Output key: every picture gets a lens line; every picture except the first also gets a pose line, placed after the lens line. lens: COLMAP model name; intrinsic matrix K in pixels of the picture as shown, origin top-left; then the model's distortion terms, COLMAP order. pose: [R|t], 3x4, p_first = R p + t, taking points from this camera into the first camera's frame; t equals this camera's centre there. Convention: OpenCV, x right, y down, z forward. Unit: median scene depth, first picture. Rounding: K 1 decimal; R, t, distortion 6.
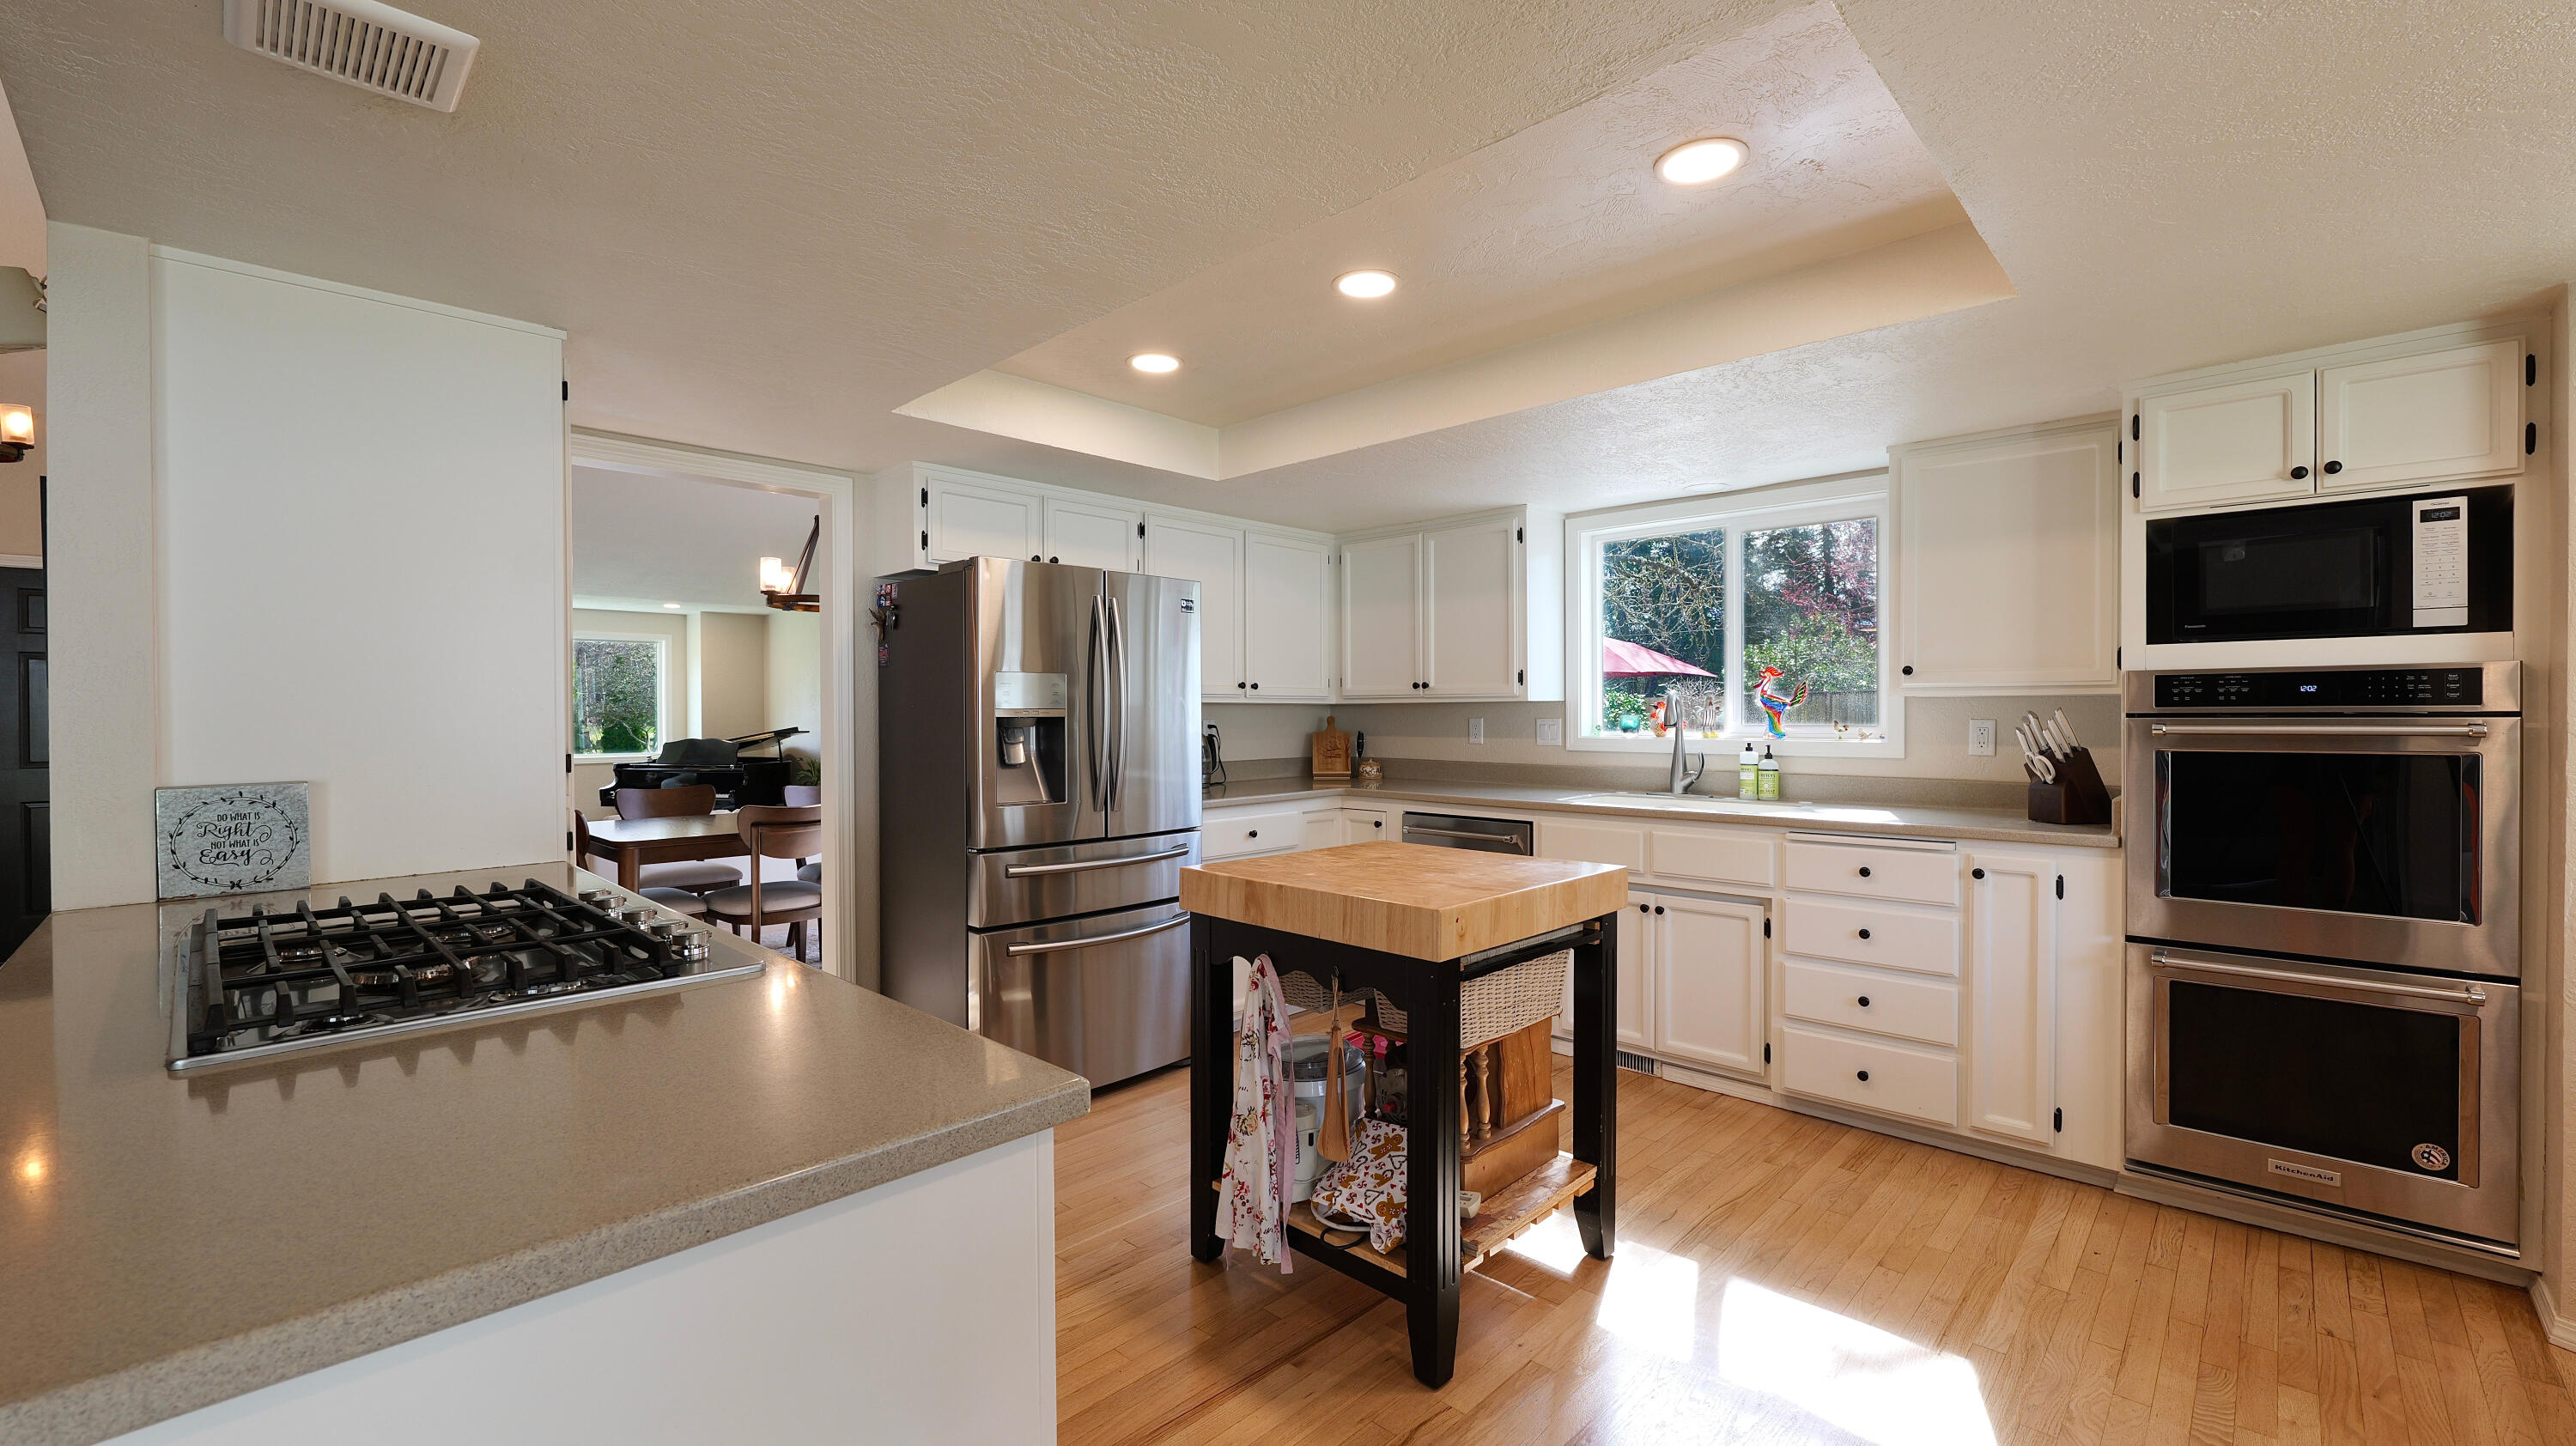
lens RADIAL K [[1050.1, 0, 1288.0], [0, 1050.1, 723.0], [0, 0, 1]] dist [-0.013252, 0.000446]
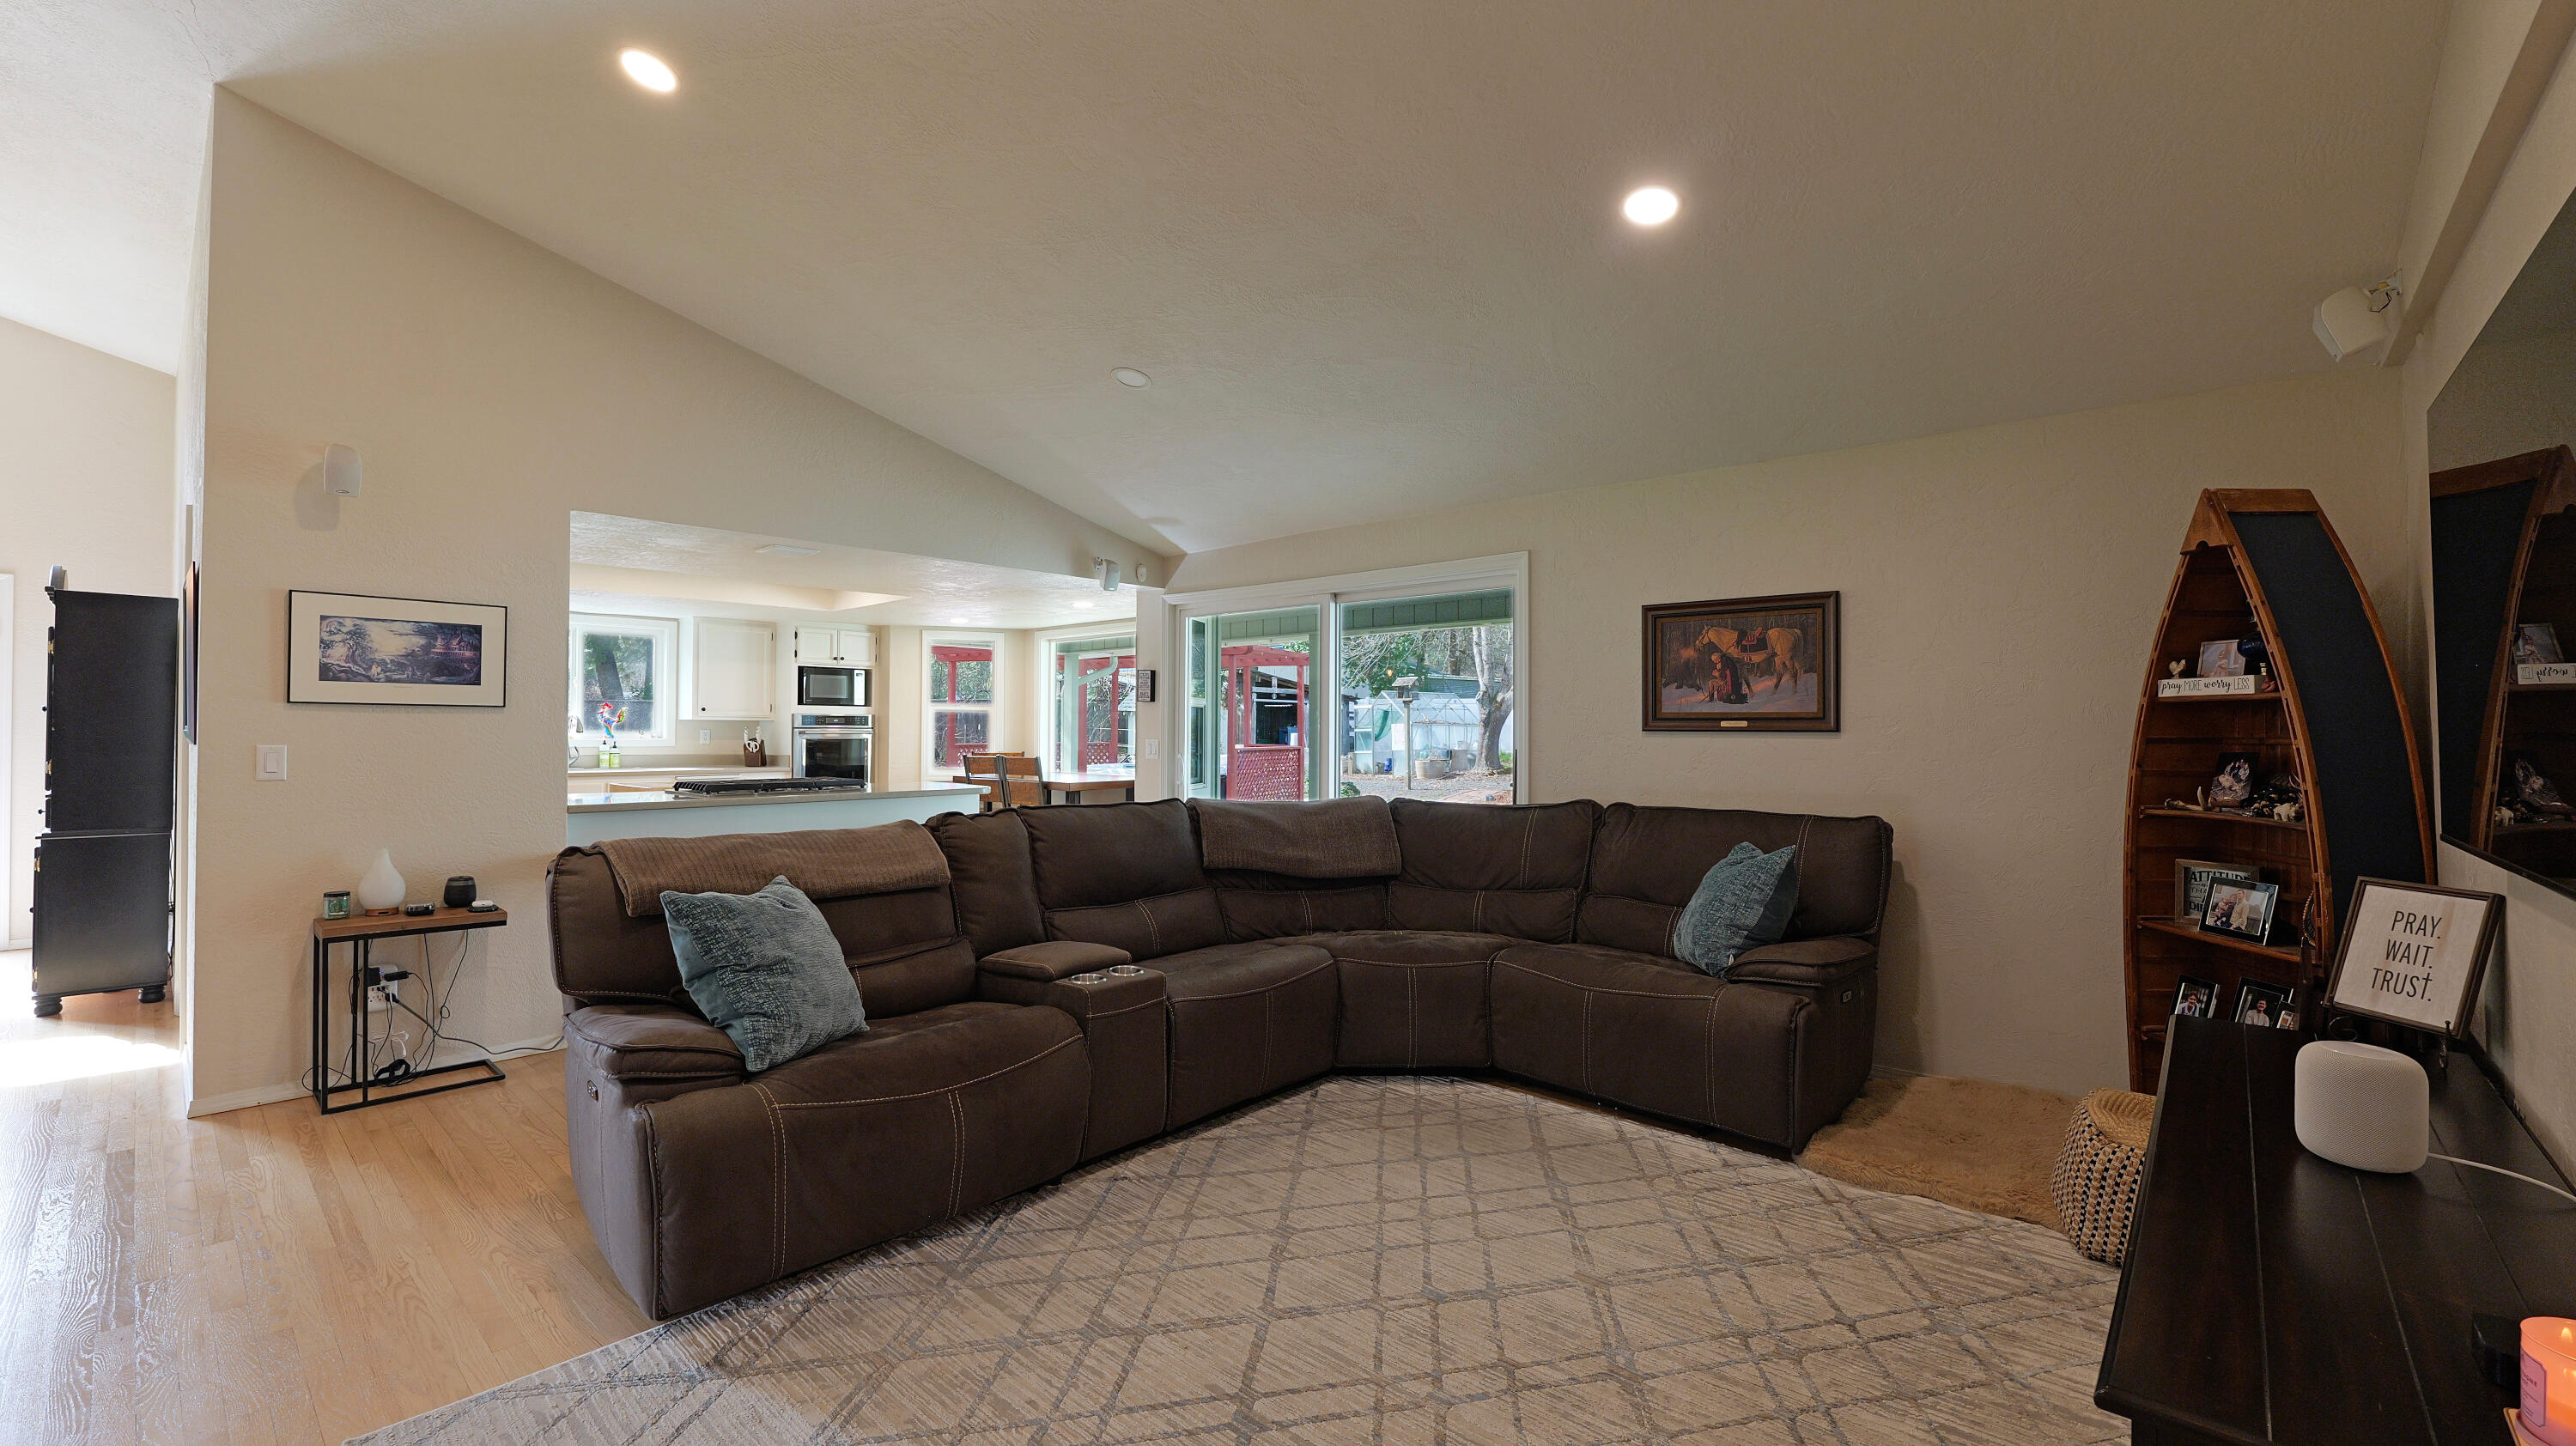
lens RADIAL K [[1050.1, 0, 1288.0], [0, 1050.1, 723.0], [0, 0, 1]] dist [-0.013252, 0.000446]
pose [[-0.032483, 0.014994, 0.999360, -1.610698], [0.007712, 0.999861, -0.014750, 0.024330], [-0.999443, 0.007228, -0.032594, -0.251580]]
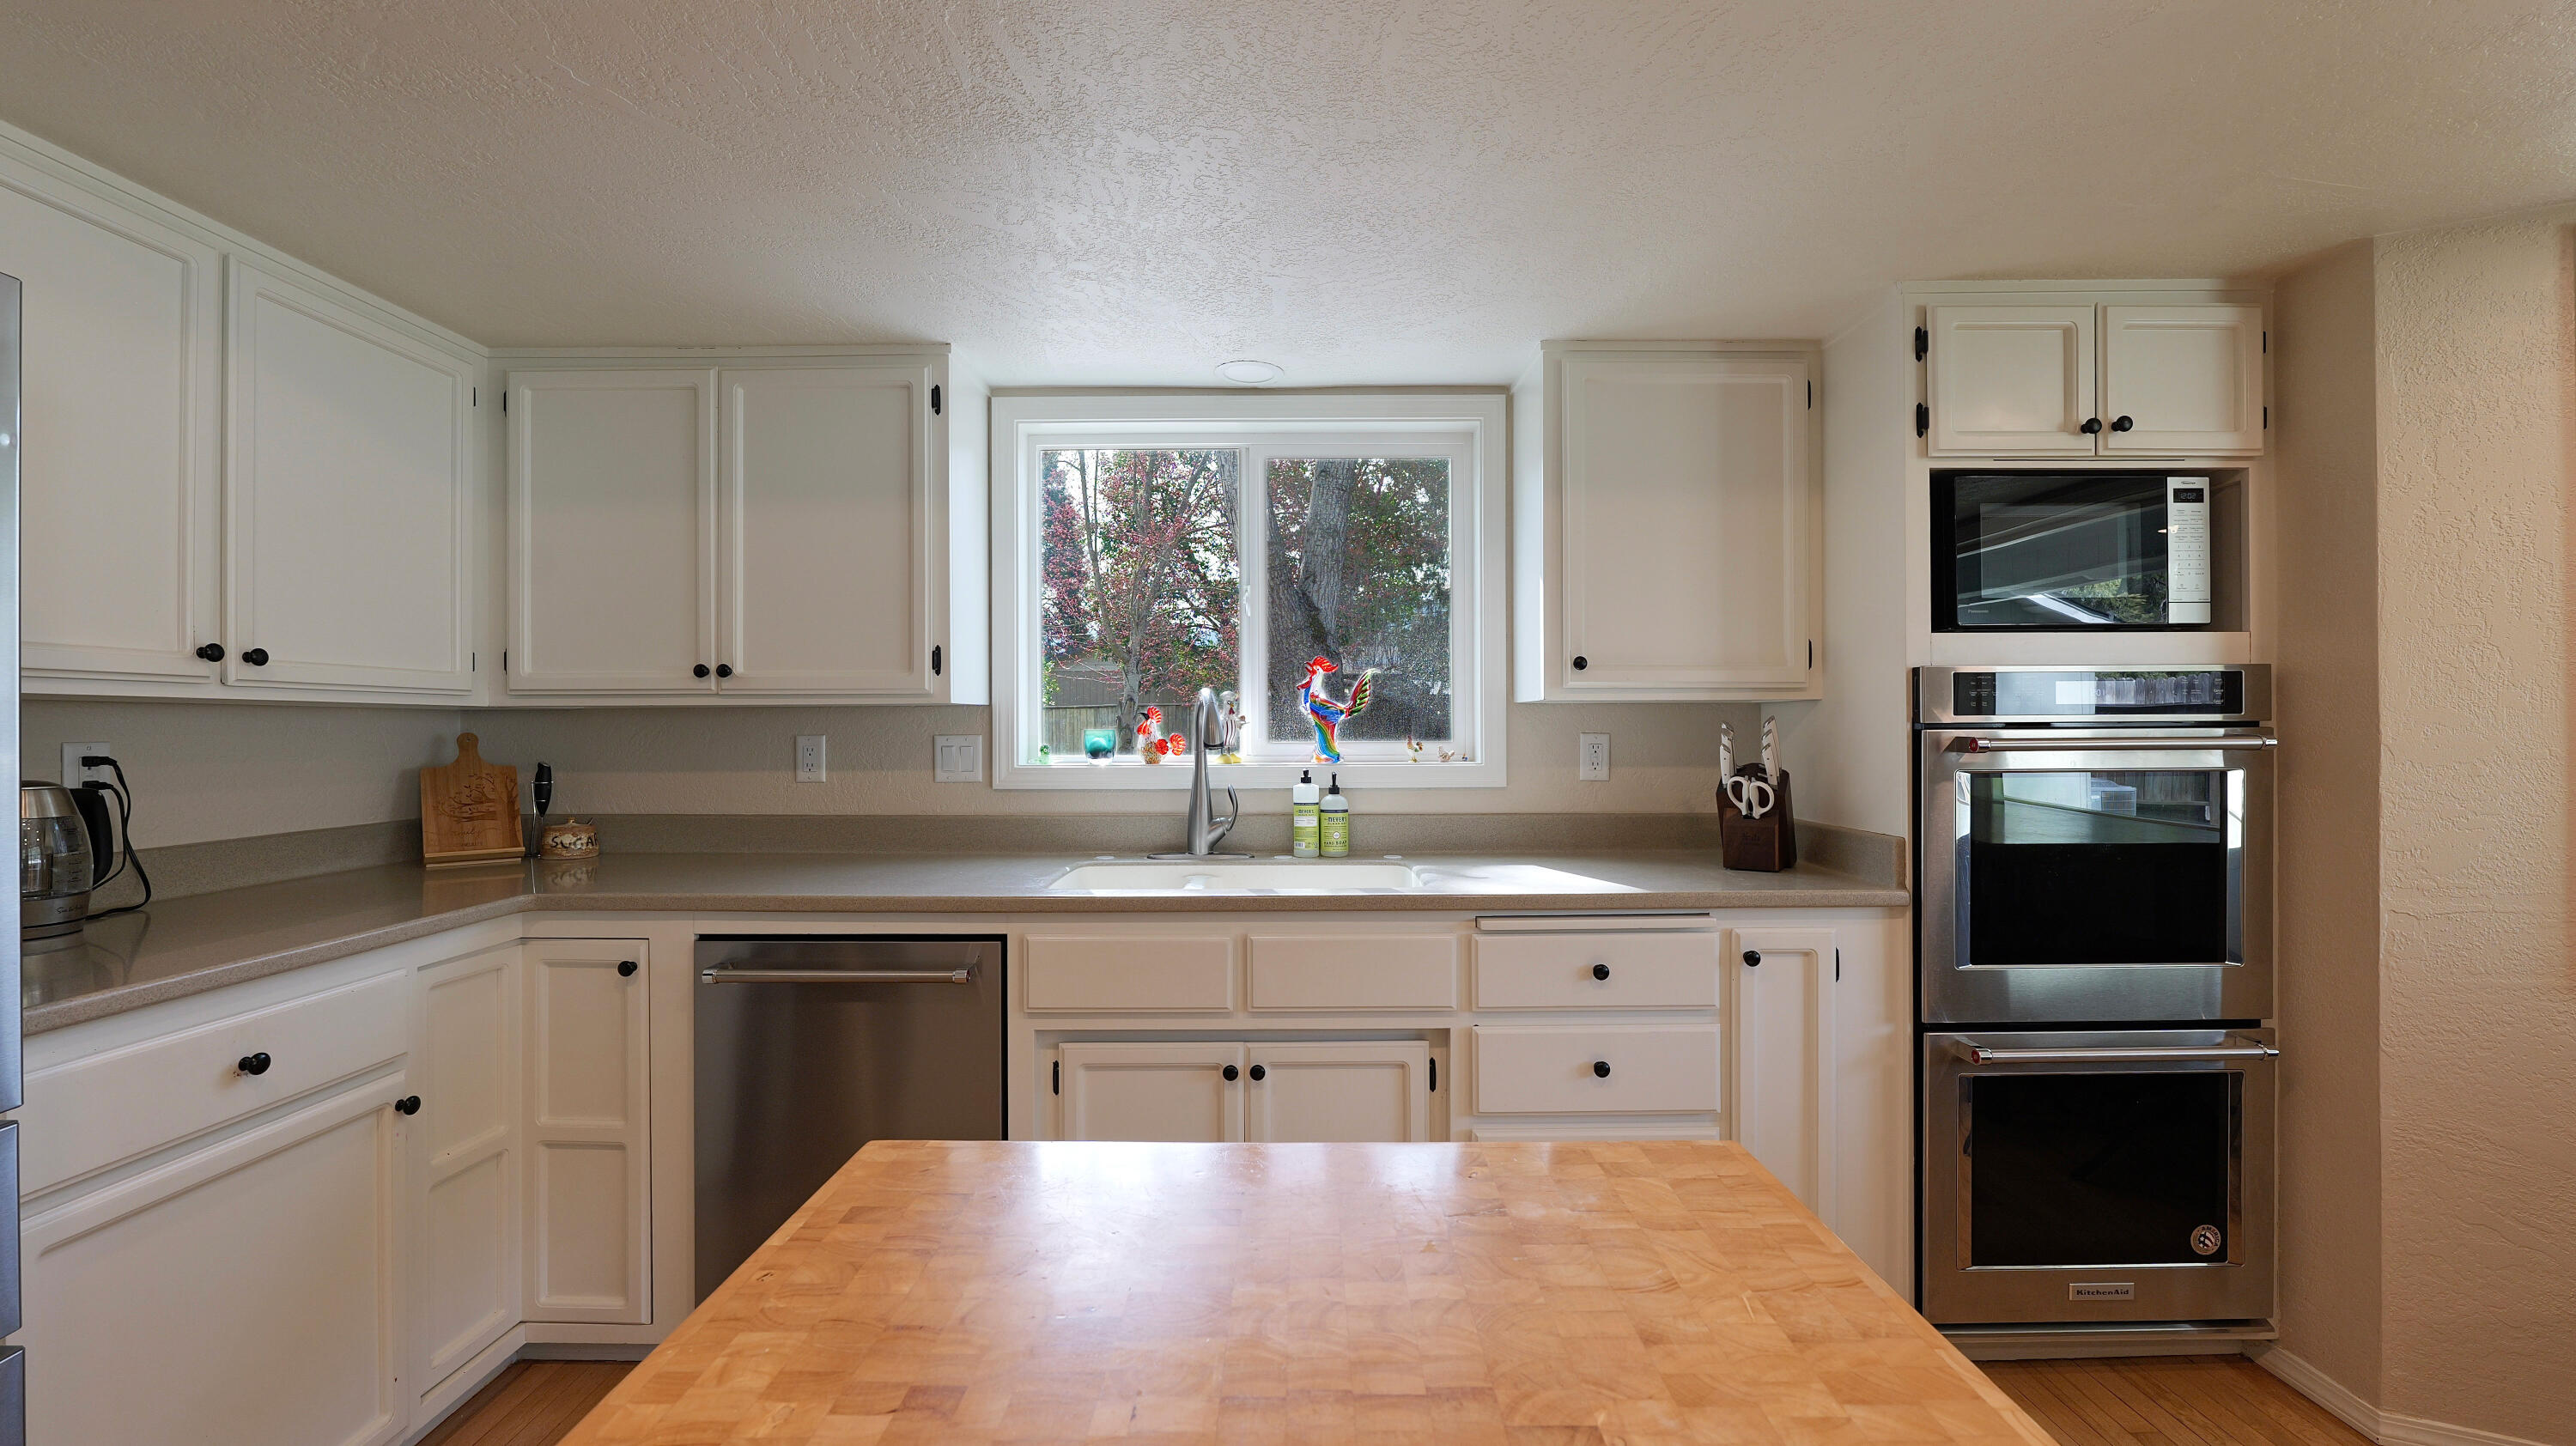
lens RADIAL K [[1050.1, 0, 1288.0], [0, 1050.1, 723.0], [0, 0, 1]] dist [-0.013252, 0.000446]
pose [[0.722669, 0.003154, 0.691187, -0.023989], [0.008158, 0.999881, -0.013093, -0.002460], [-0.691146, 0.015101, 0.722558, 0.528833]]
